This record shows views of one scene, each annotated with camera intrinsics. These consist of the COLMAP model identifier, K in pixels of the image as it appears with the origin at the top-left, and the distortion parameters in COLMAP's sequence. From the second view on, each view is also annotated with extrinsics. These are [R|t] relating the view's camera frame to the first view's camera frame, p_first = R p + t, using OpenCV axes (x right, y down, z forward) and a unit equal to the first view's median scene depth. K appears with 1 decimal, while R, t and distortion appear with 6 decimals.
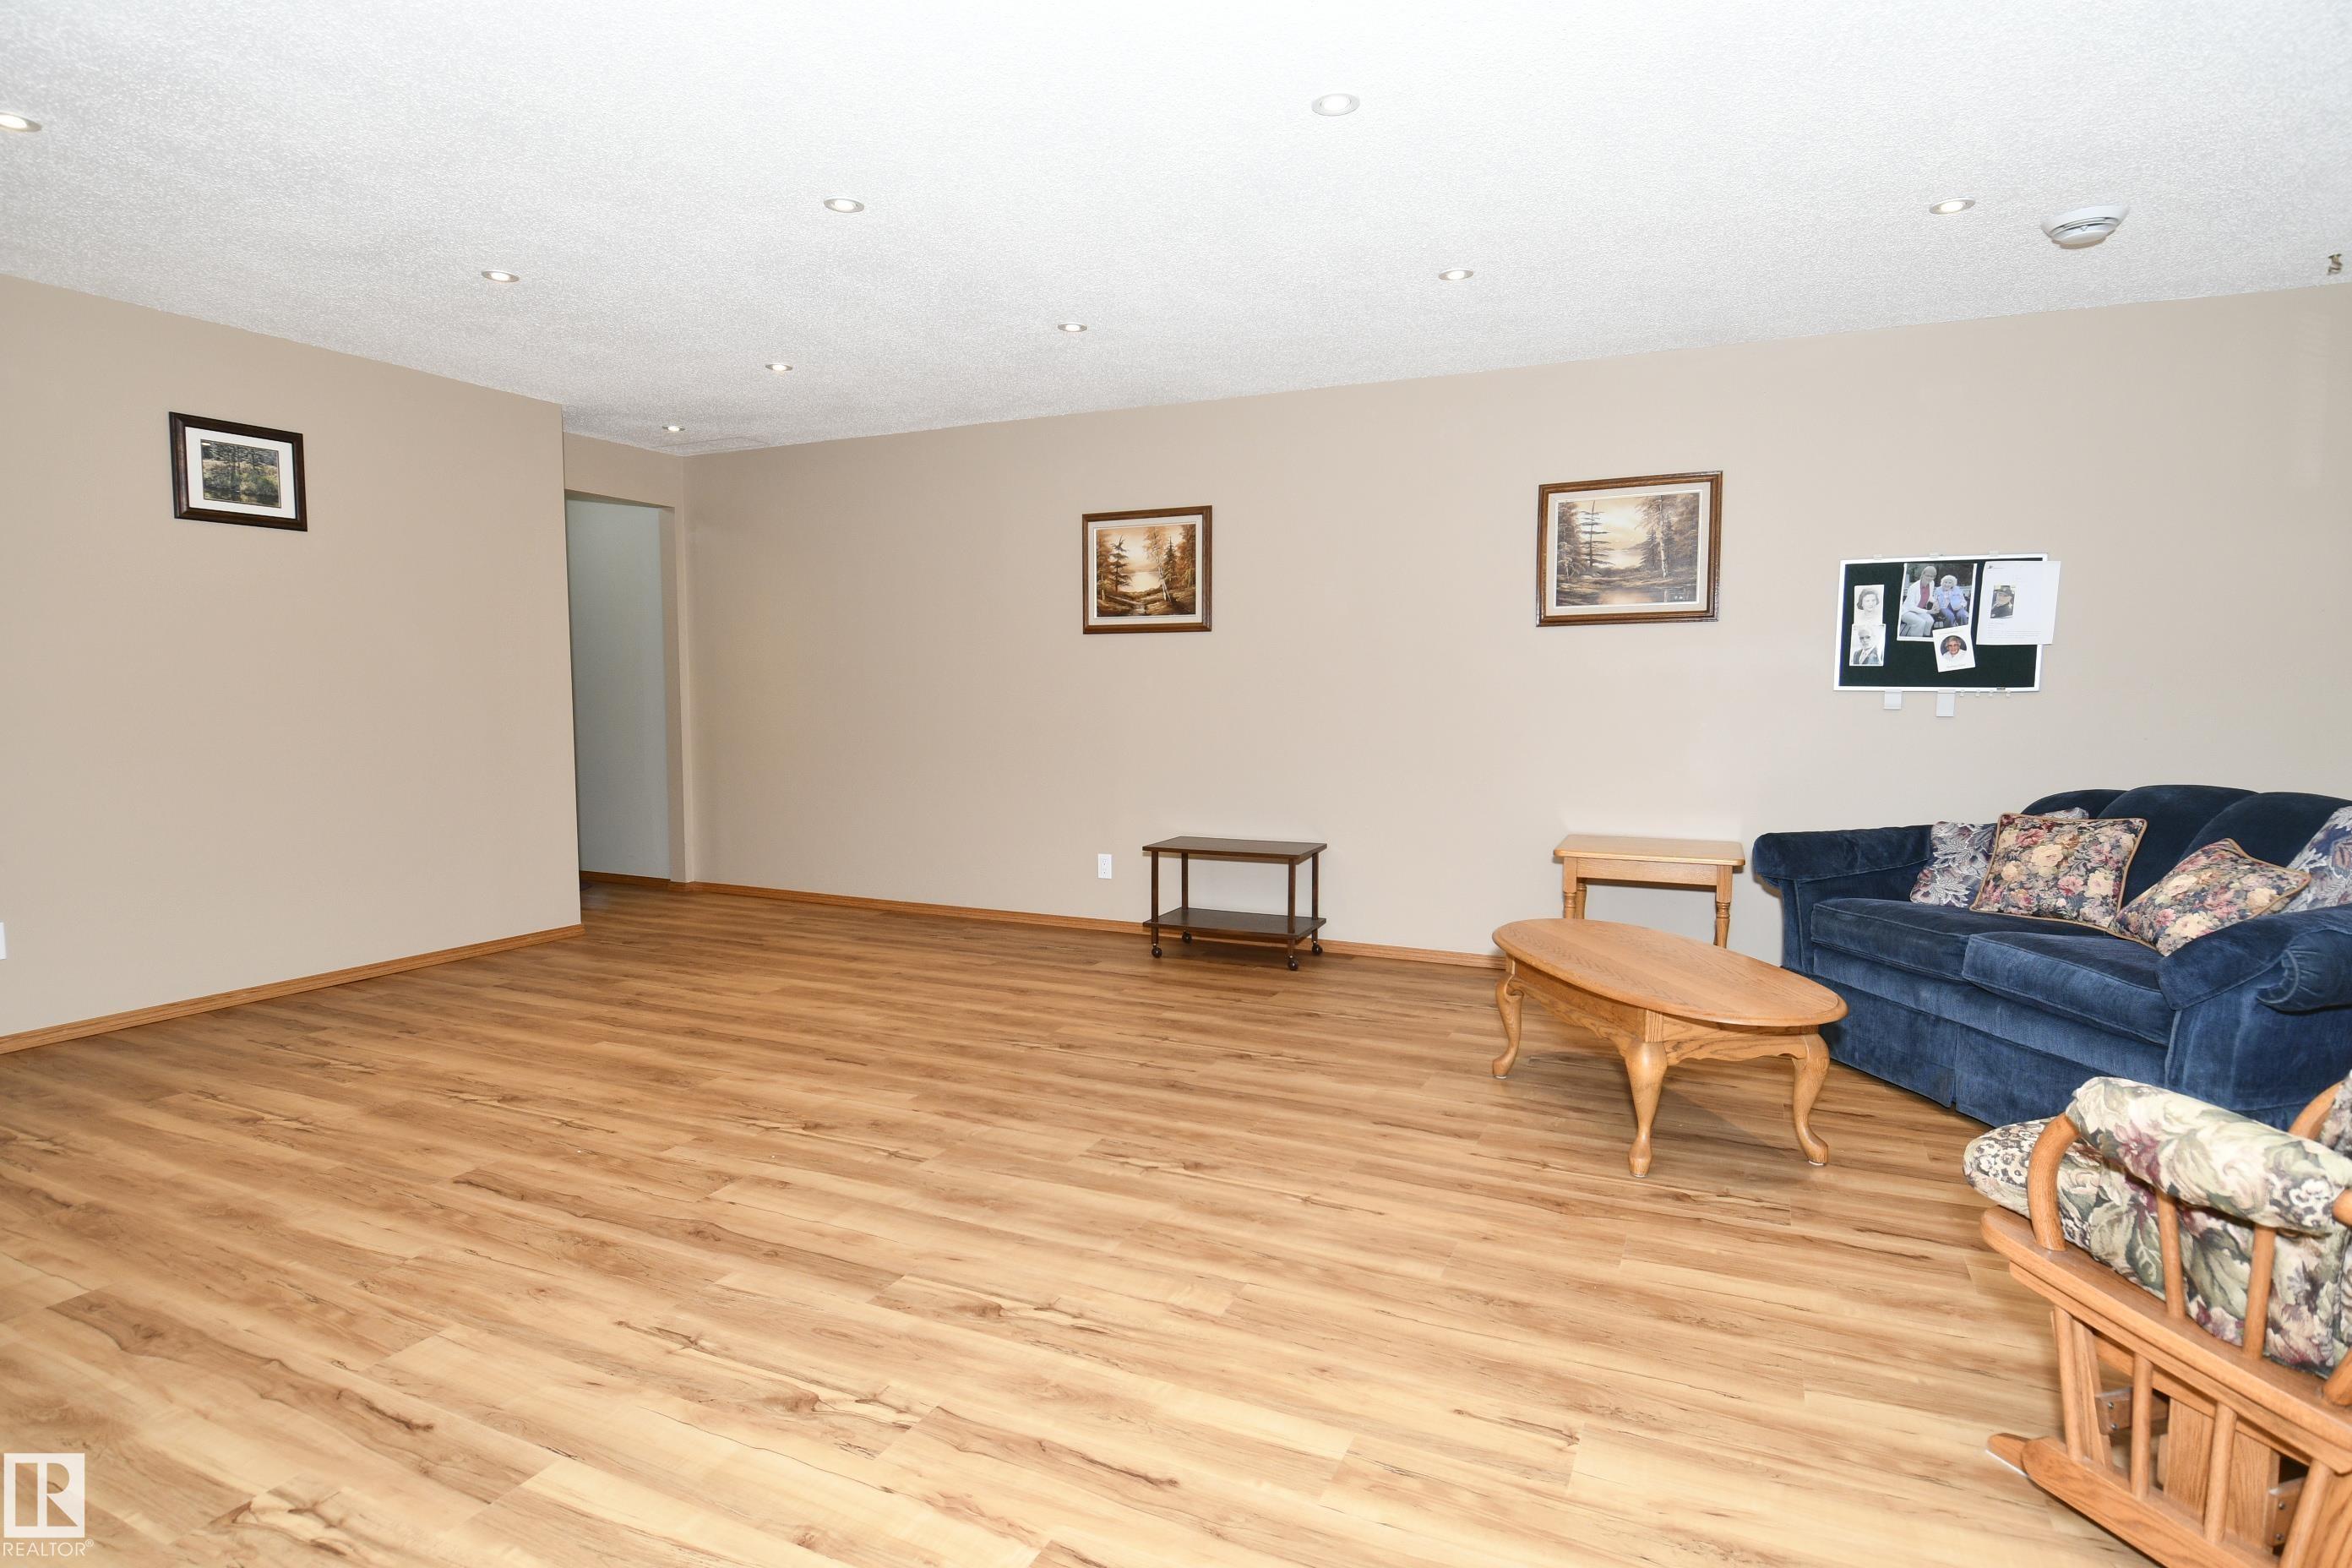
lens RADIAL K [[1226.6, 0, 1175.9], [0, 1226.6, 795.9], [0, 0, 1]] dist [0.014081, -0.021723]
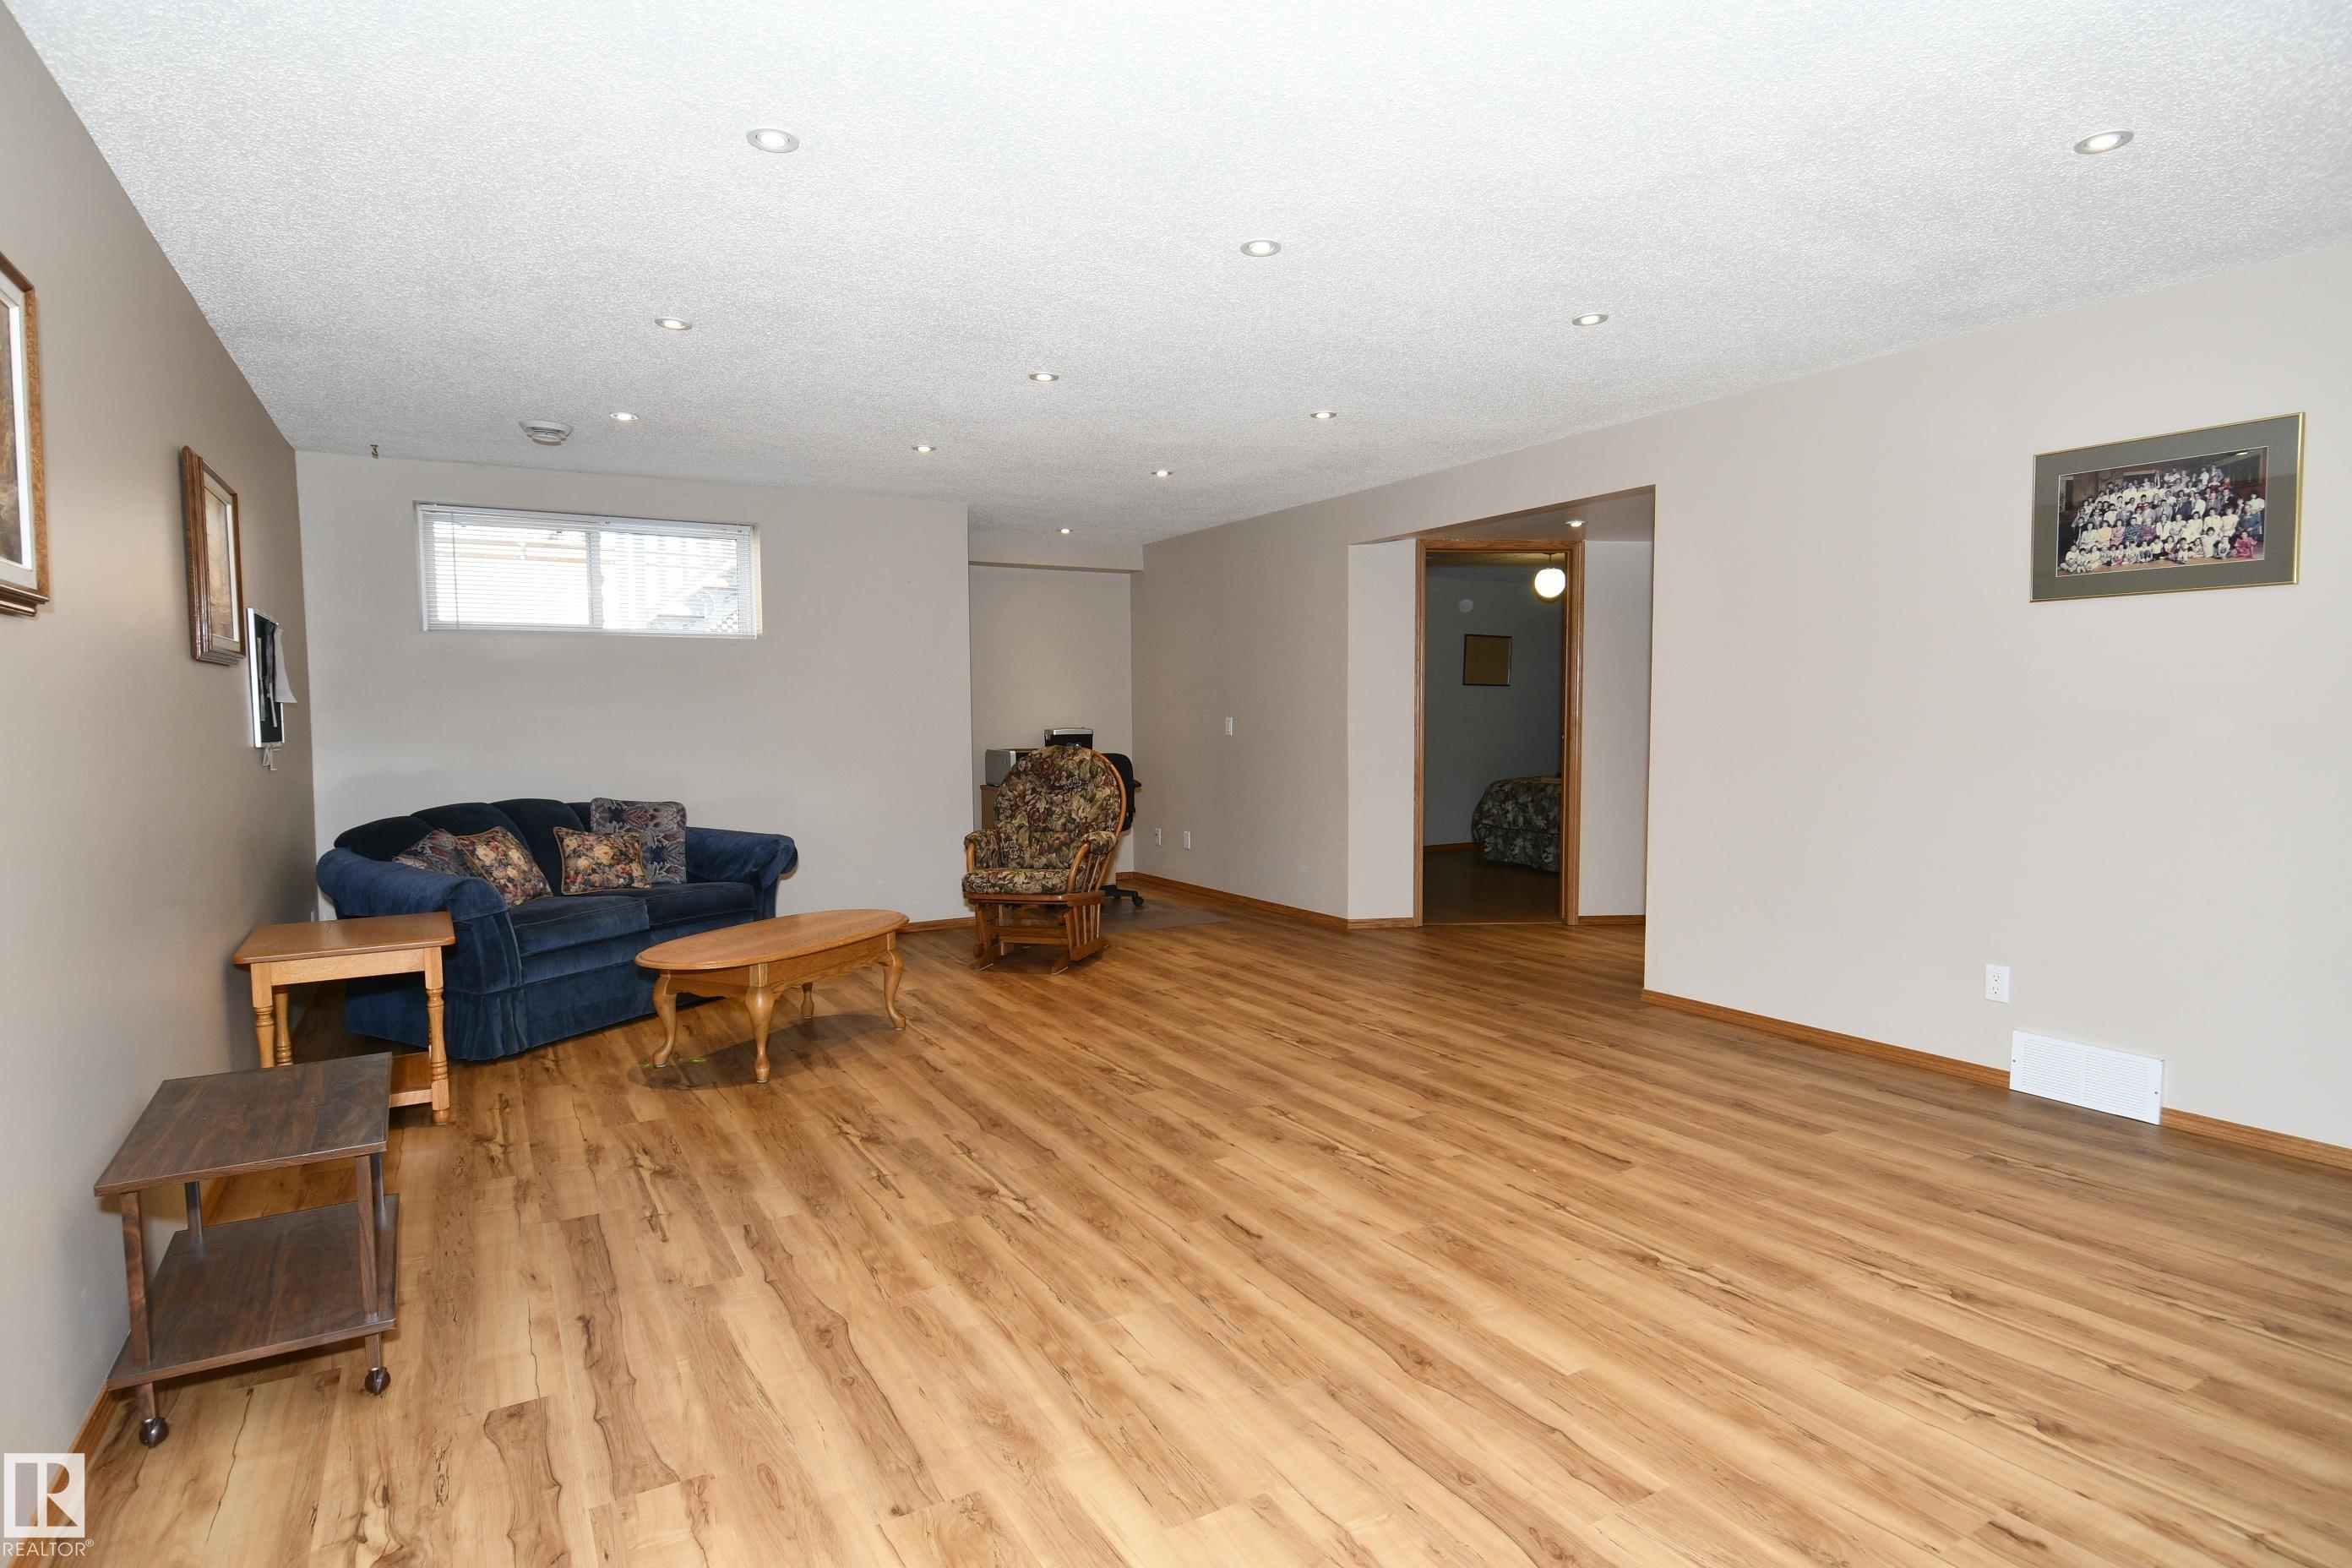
lens RADIAL K [[1226.6, 0, 1159.5], [0, 1226.6, 784.5], [0, 0, 1]] dist [0.014081, -0.021723]
pose [[-0.814448, -0.027303, 0.579594, -0.757483], [0.058009, 0.990056, 0.128153, -0.185719], [-0.577330, 0.137996, -0.804766, 1.829729]]
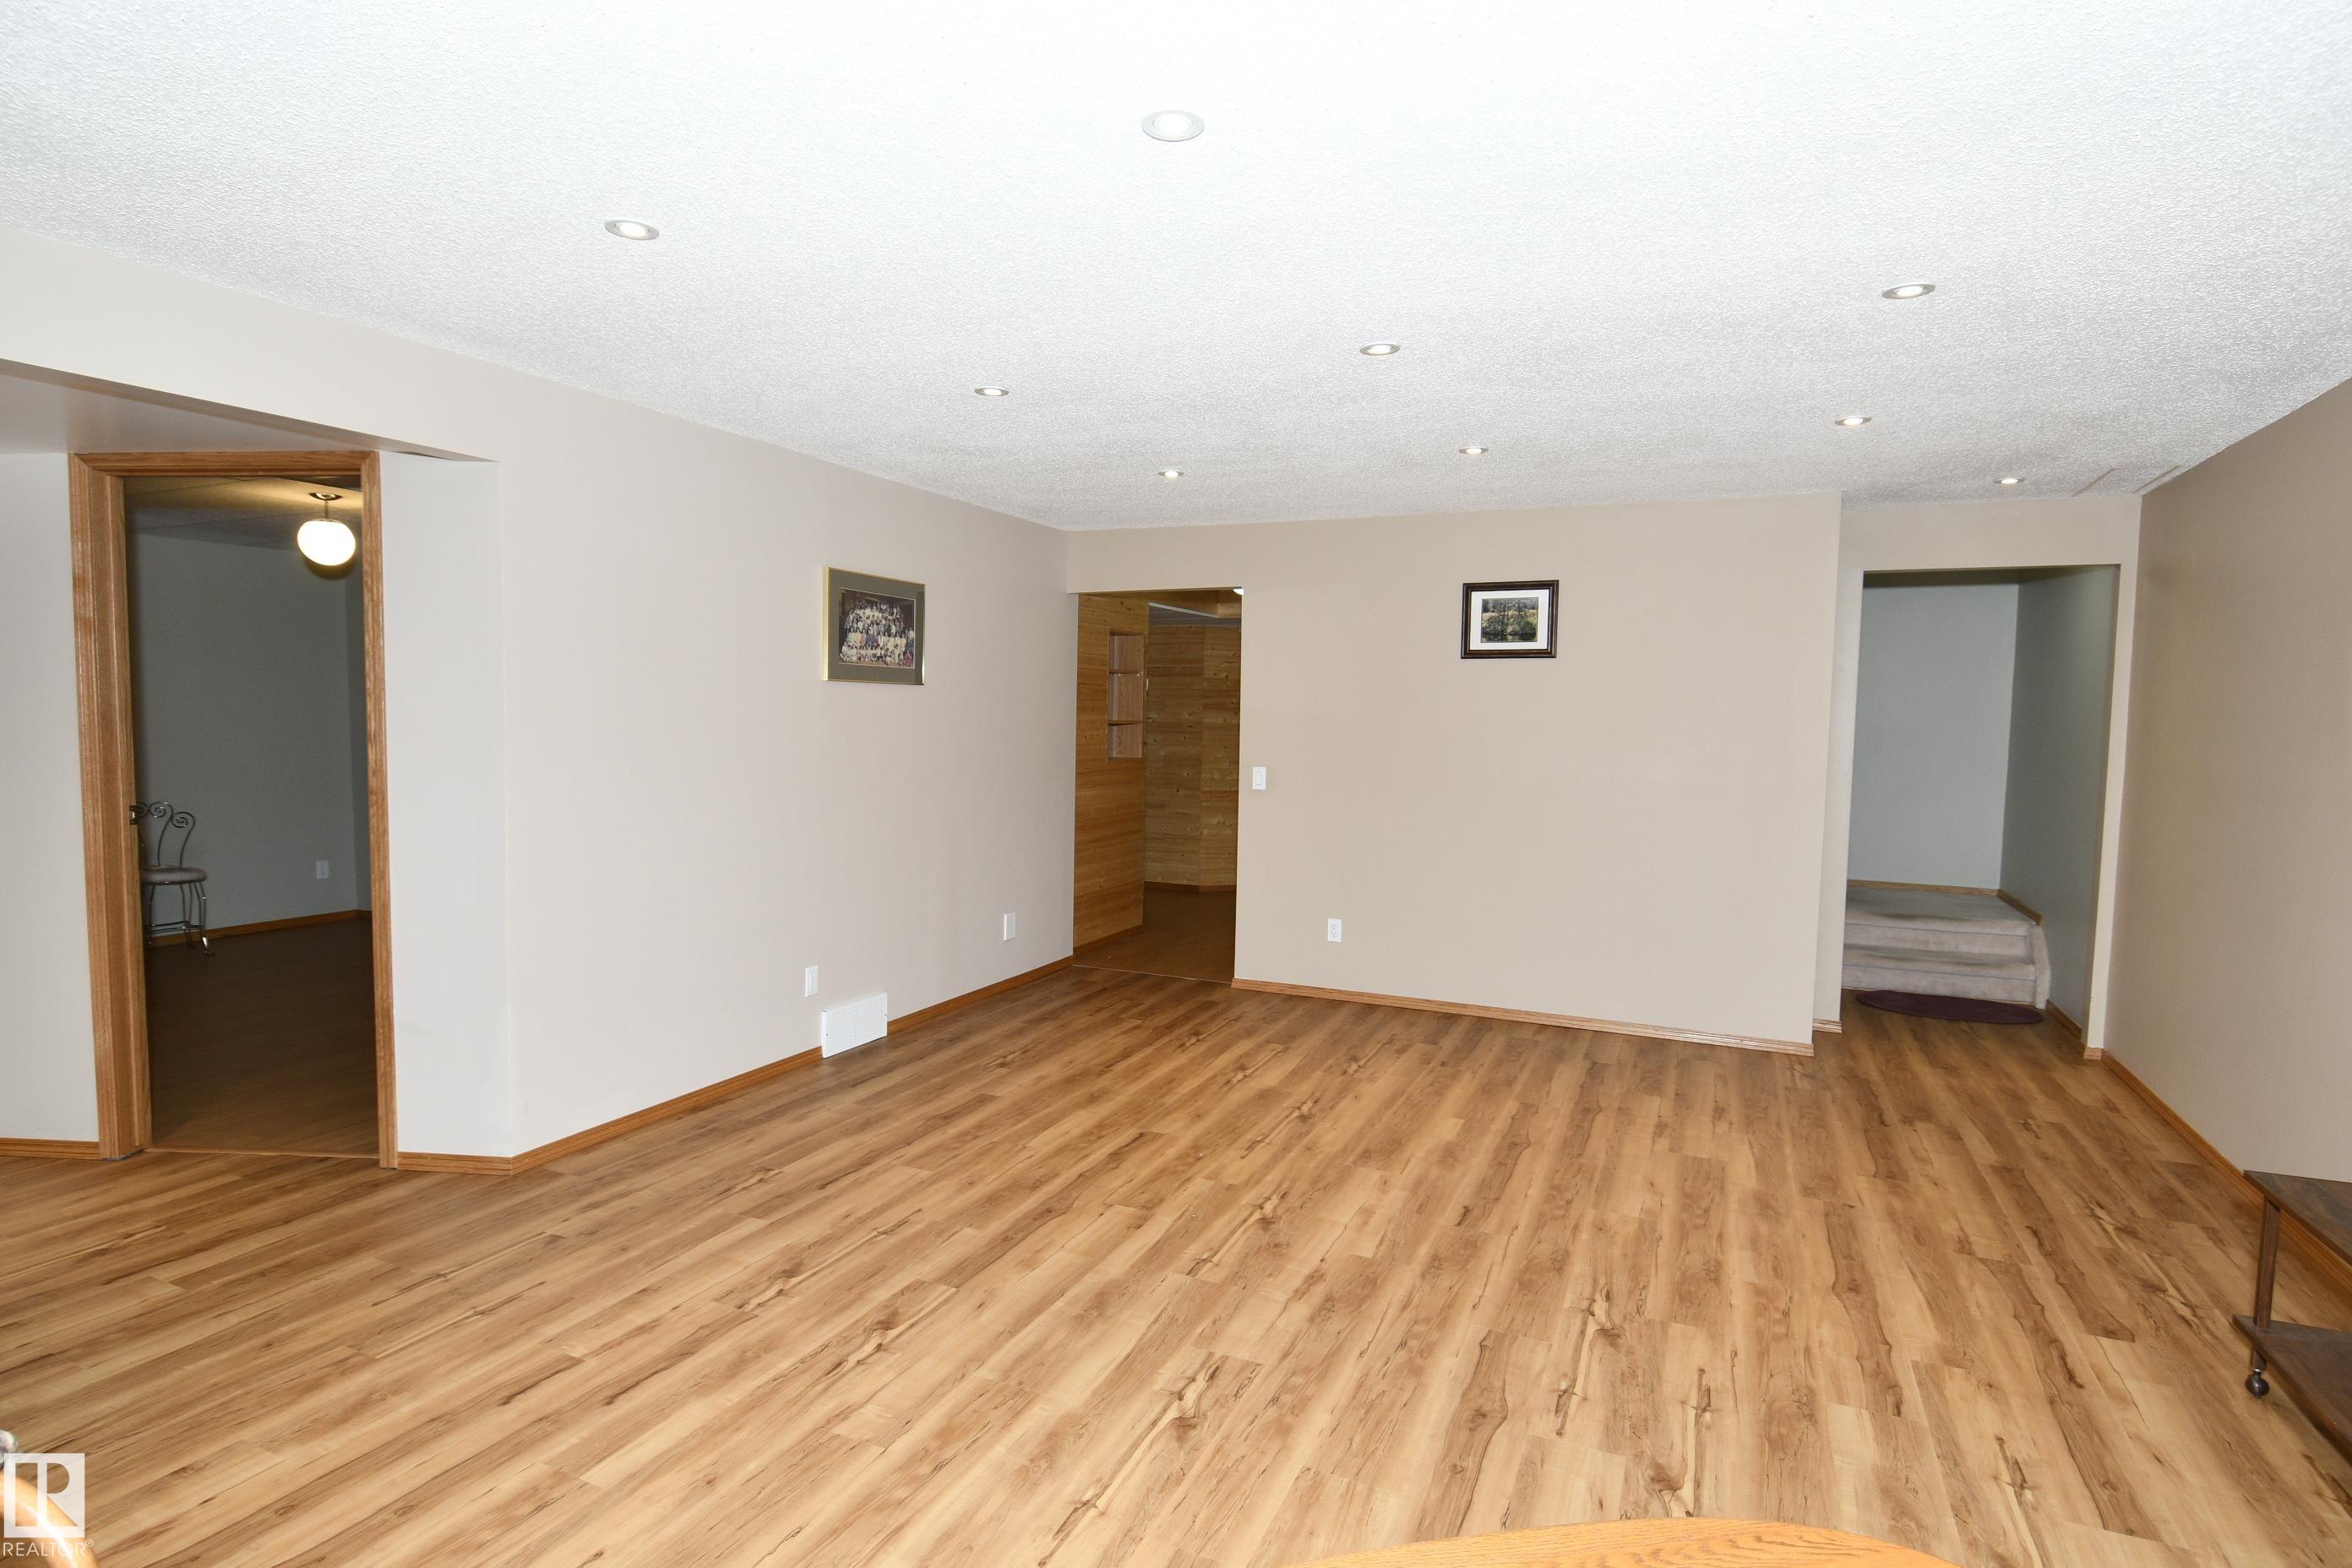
lens RADIAL K [[1226.6, 0, 1168.4], [0, 1226.6, 787.9], [0, 0, 1]] dist [0.014081, -0.021723]
pose [[0.012780, 0.061829, -0.998005, 0.735481], [-0.102352, 0.992925, 0.060203, -0.162550], [0.994666, 0.101379, 0.019018, 0.817932]]
